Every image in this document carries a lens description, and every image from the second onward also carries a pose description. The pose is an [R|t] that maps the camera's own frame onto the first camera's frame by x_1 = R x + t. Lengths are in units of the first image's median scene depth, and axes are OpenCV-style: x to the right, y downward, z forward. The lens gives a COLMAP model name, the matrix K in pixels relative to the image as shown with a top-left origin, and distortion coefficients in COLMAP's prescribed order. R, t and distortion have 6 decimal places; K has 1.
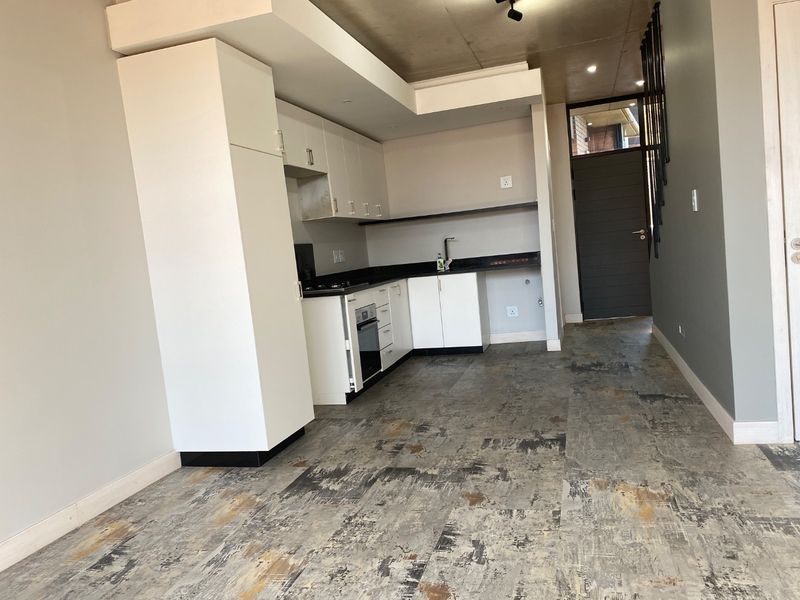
lens RADIAL K [[622.1, 0, 400.0], [0, 622.1, 300.0], [0, 0, 1]] dist [0.047319, -0.009011]
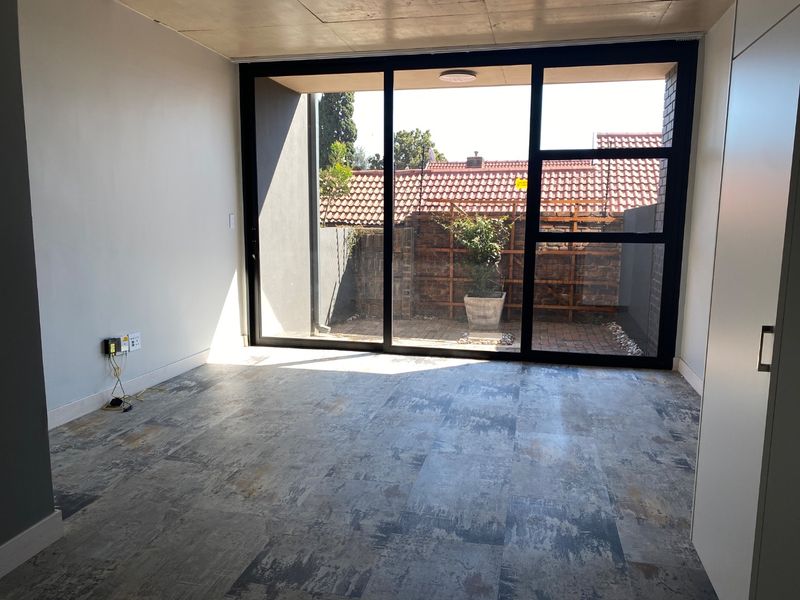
lens RADIAL K [[622.1, 0, 400.0], [0, 622.1, 300.0], [0, 0, 1]] dist [0.047319, -0.009011]
pose [[-0.993404, 0.101948, -0.052480, 0.070376], [0.088486, 0.972689, 0.214584, -0.118338], [0.072923, 0.208525, -0.975295, 1.052283]]
